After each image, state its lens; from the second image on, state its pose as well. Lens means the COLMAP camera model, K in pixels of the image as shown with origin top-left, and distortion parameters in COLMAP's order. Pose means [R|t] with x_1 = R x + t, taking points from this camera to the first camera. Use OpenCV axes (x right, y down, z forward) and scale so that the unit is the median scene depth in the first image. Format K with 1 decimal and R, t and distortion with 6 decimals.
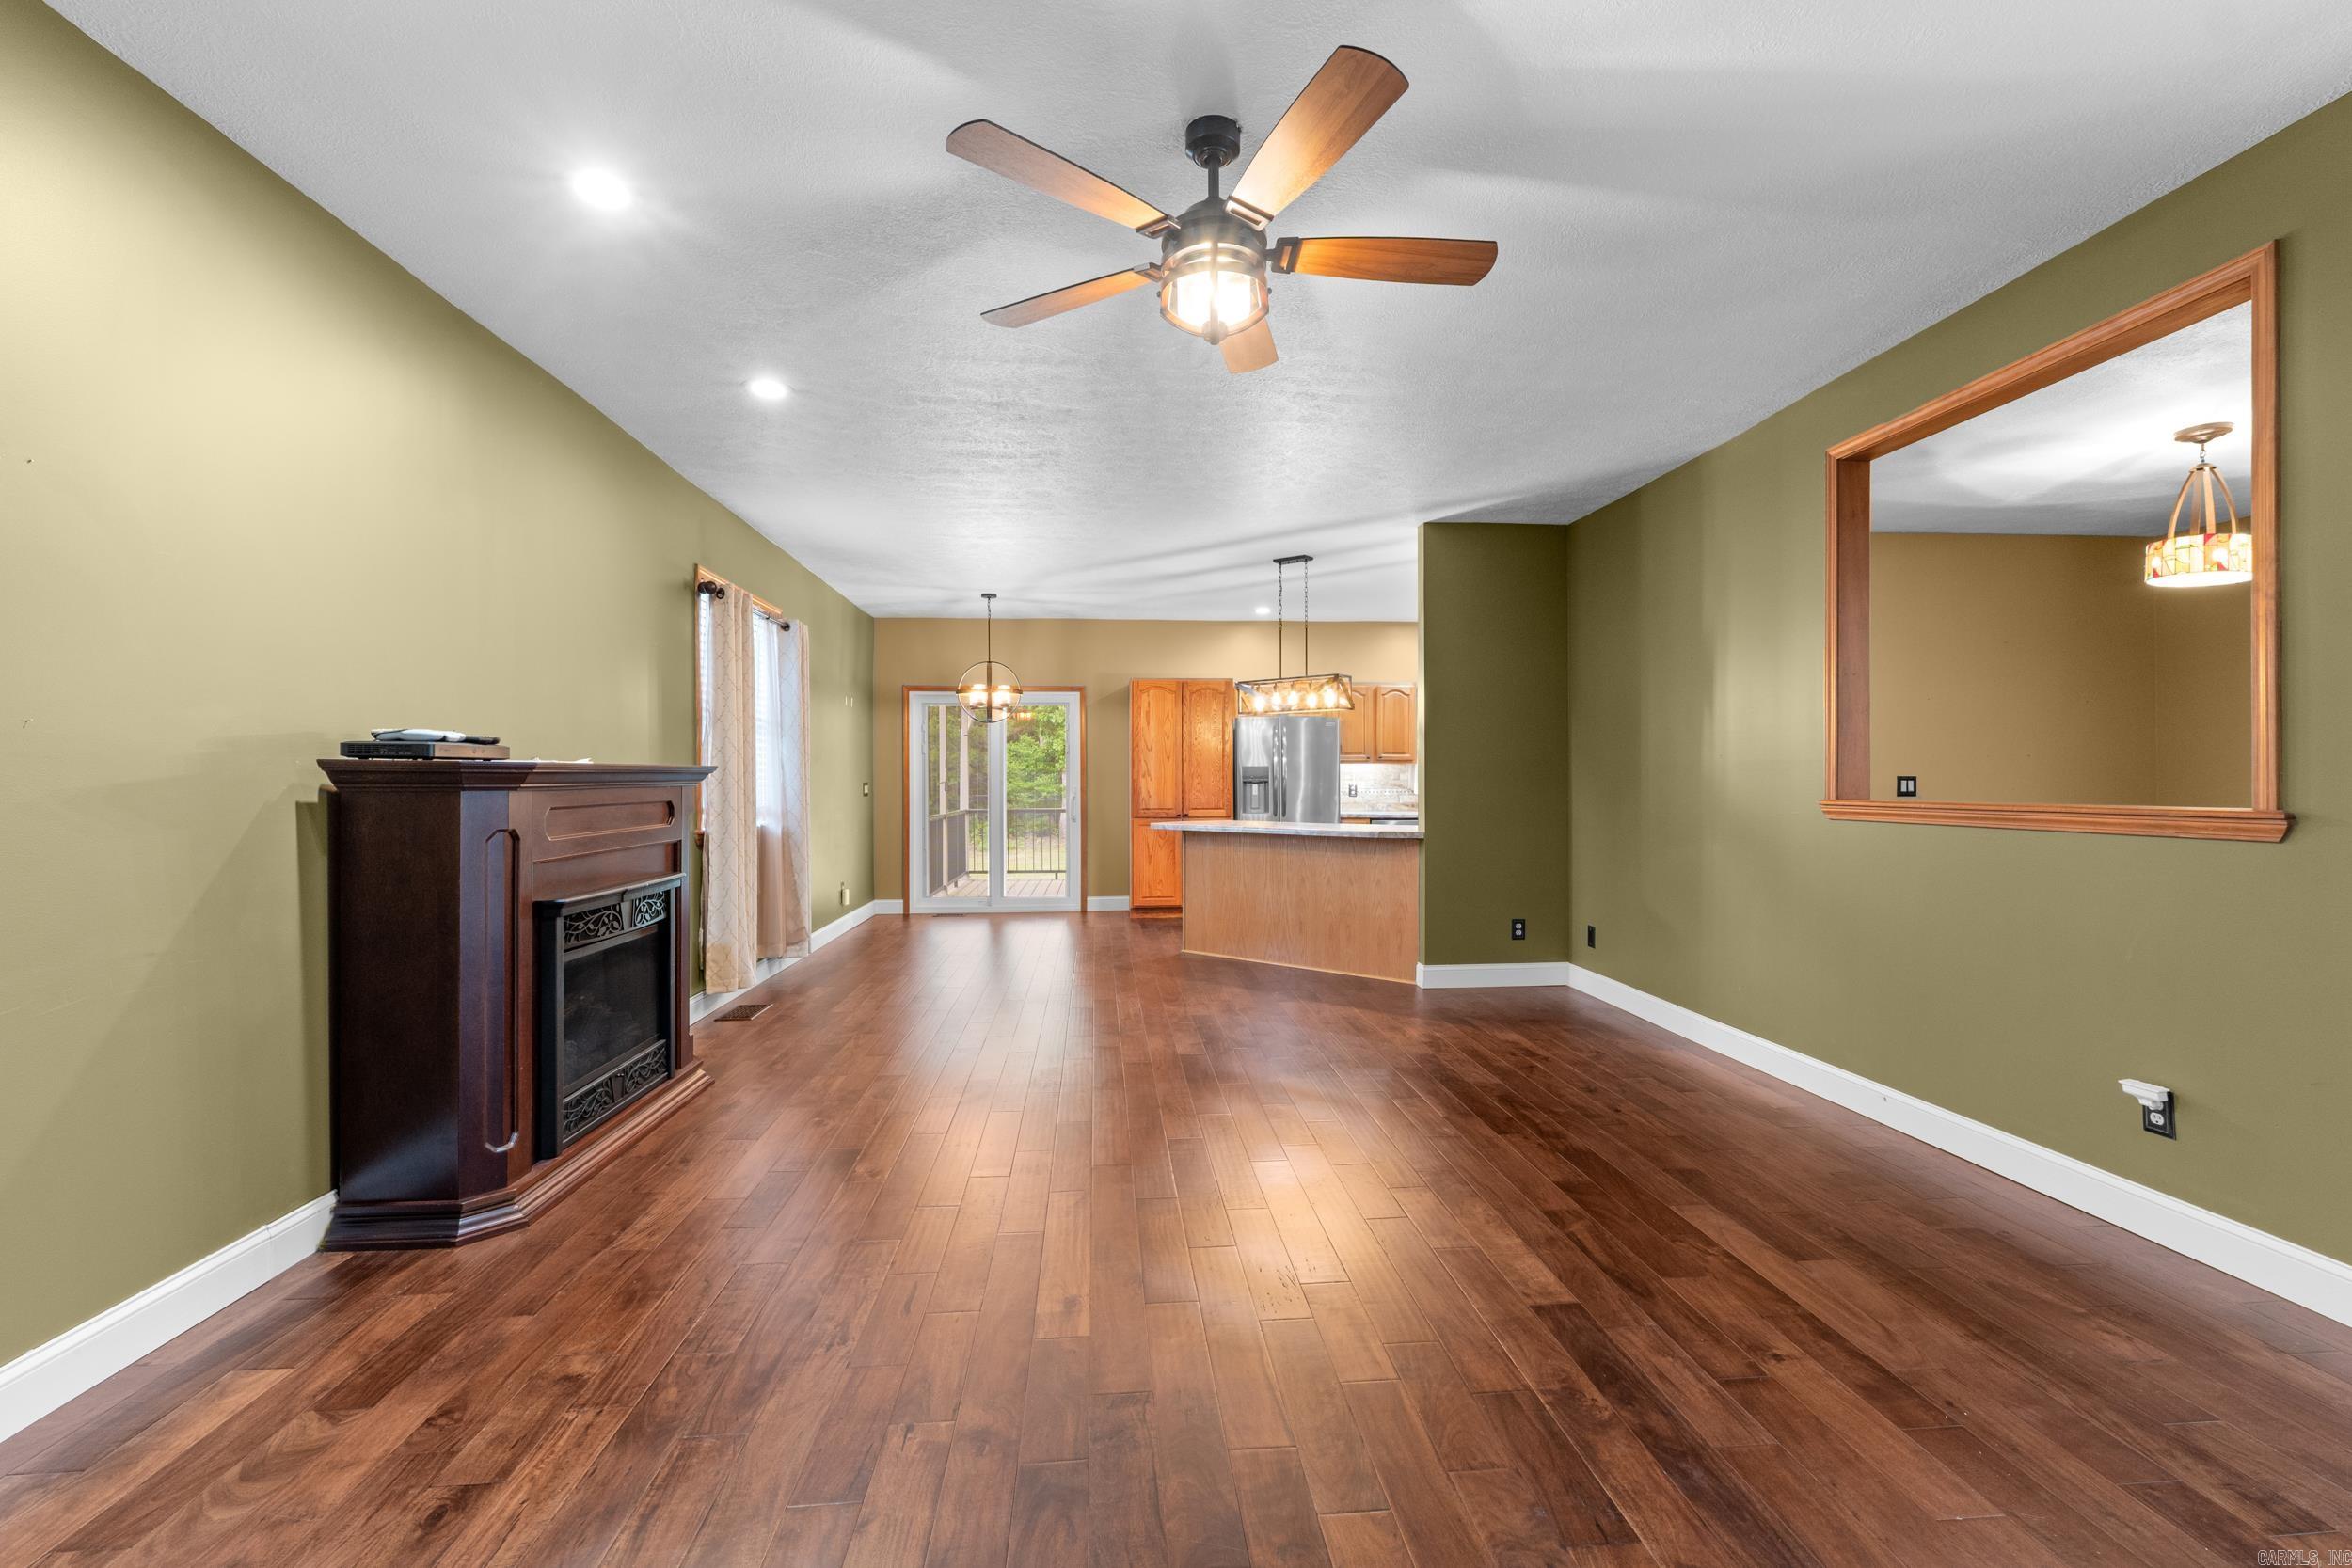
lens RADIAL K [[992.8, 0, 1181.0], [0, 992.8, 781.9], [0, 0, 1]] dist [0.002427, 0.000346]
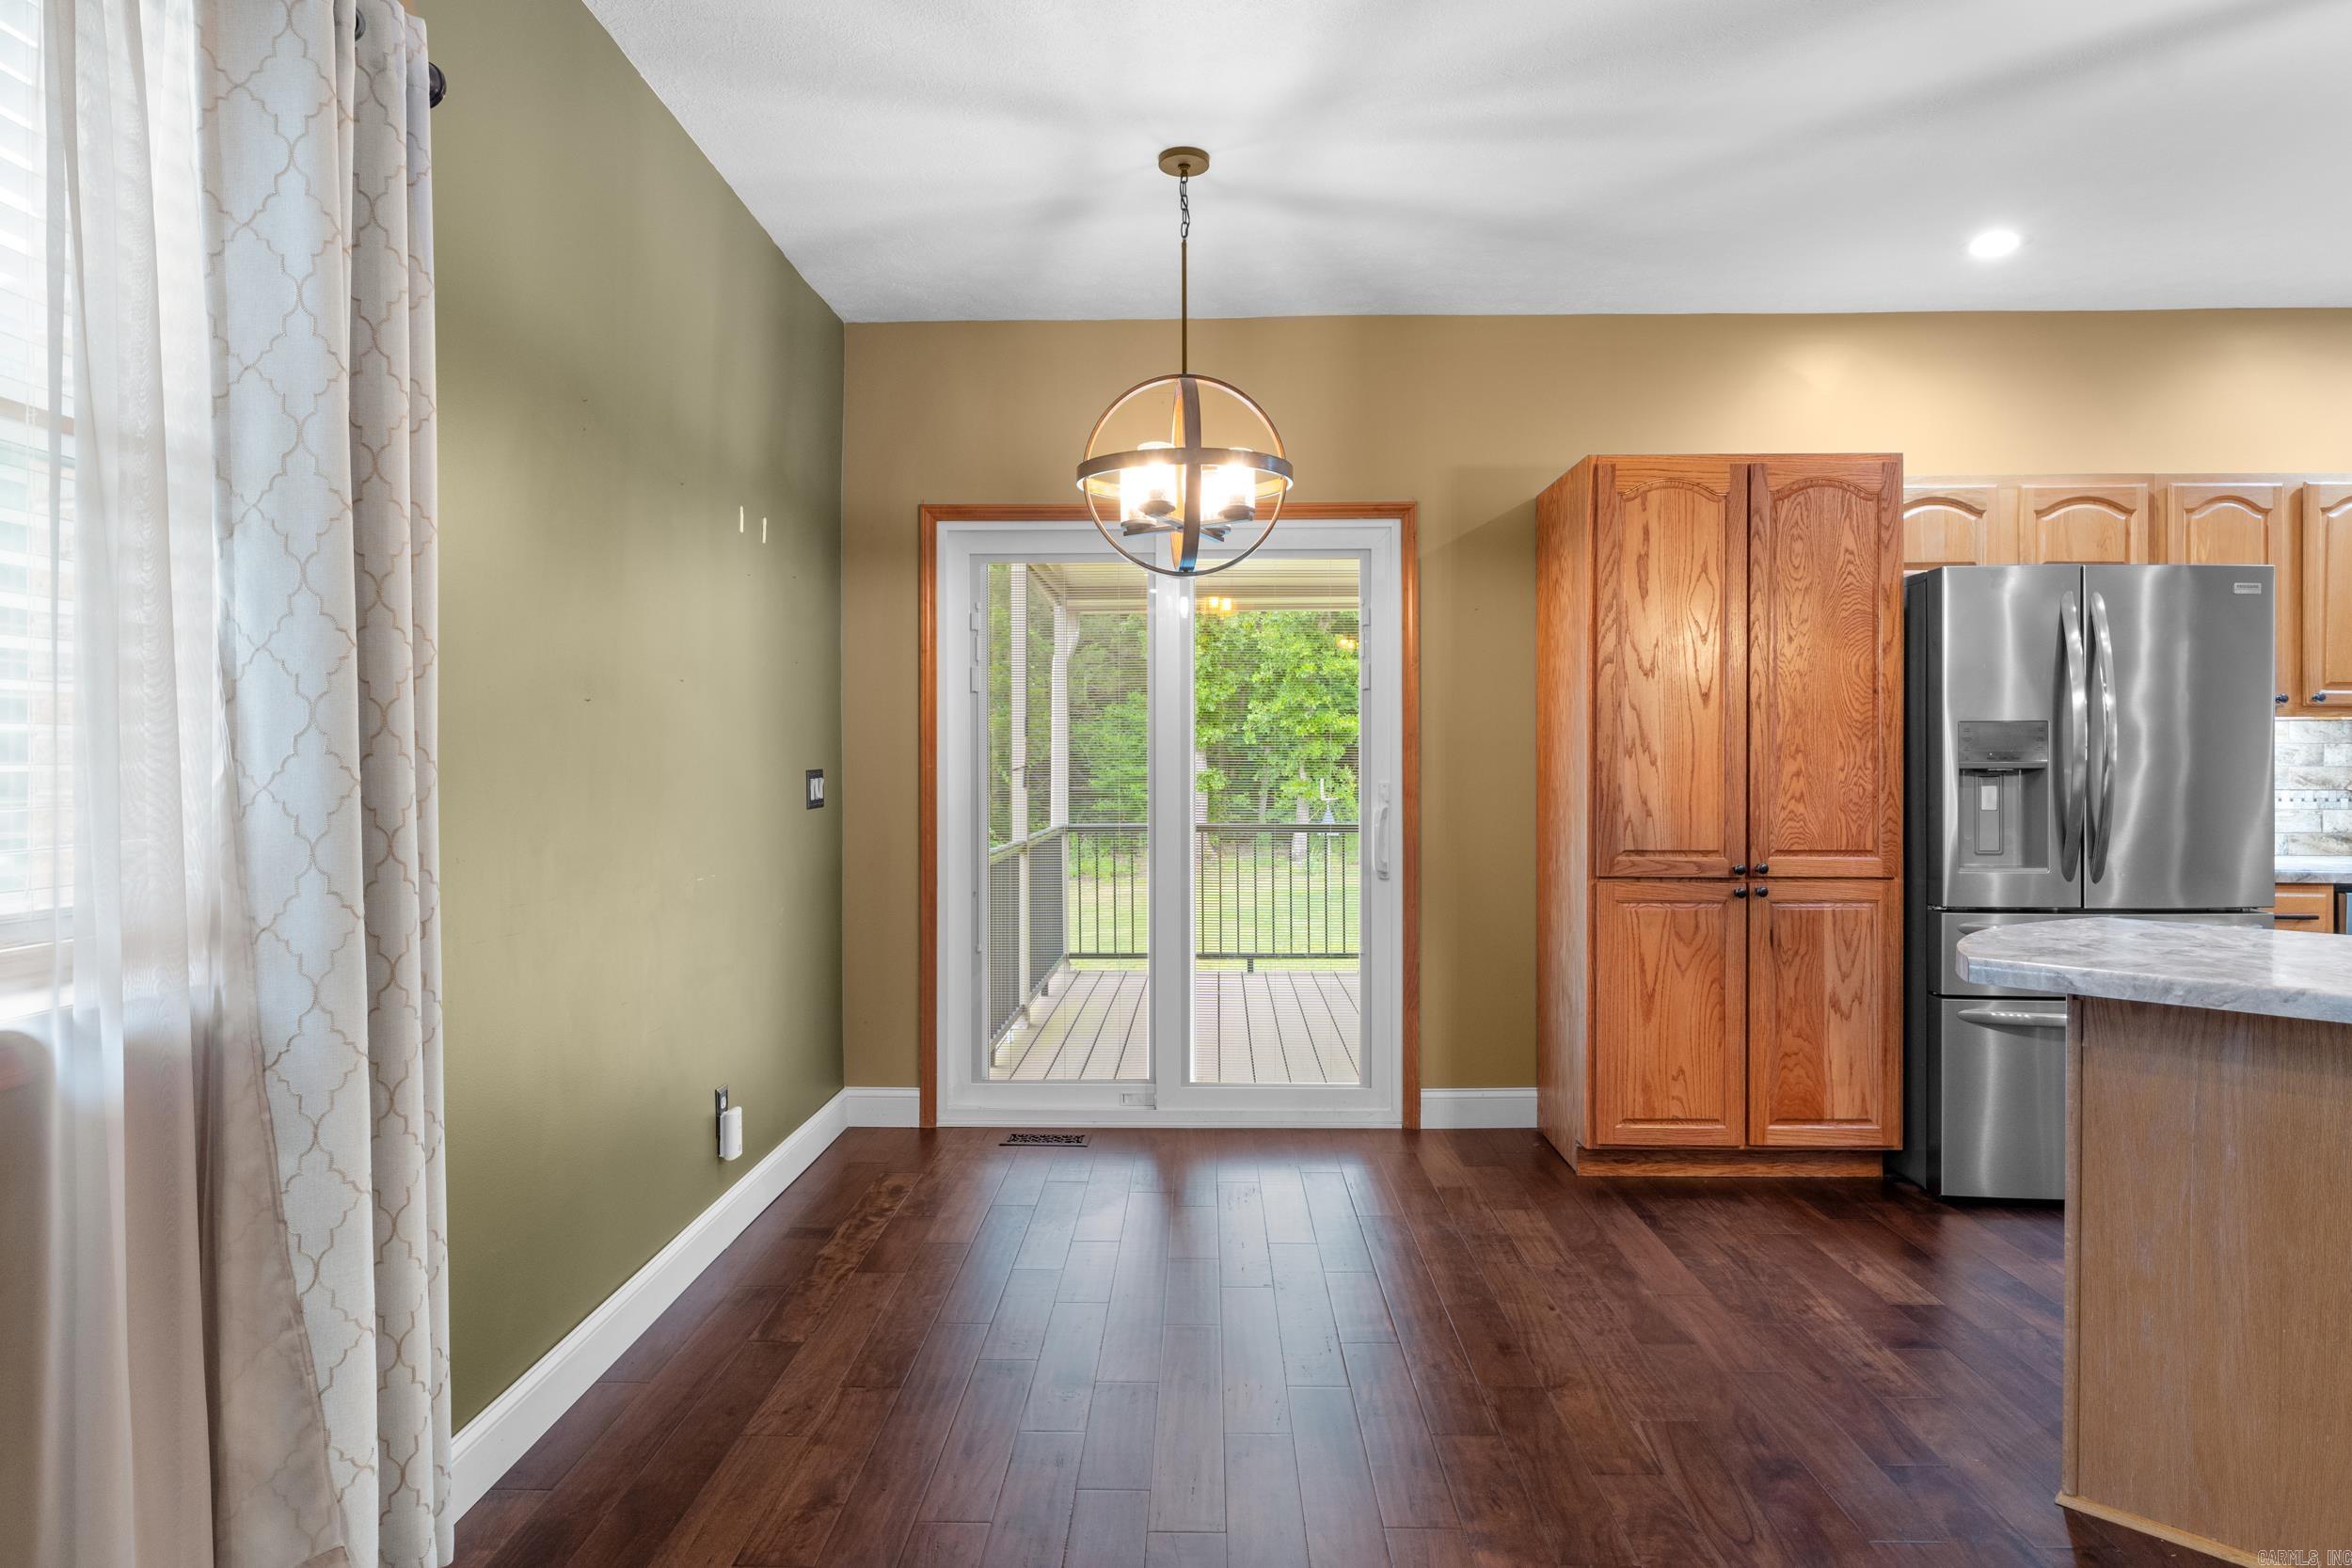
lens RADIAL K [[1316.2, 0, 1188.2], [0, 1316.2, 775.7], [0, 0, 1]] dist [-0.003996, 0.000008]
pose [[0.995378, 0.004597, -0.095921, -0.133082], [-0.003863, 0.999962, 0.007836, -0.001042], [0.095954, -0.007429, 0.995358, 0.519934]]
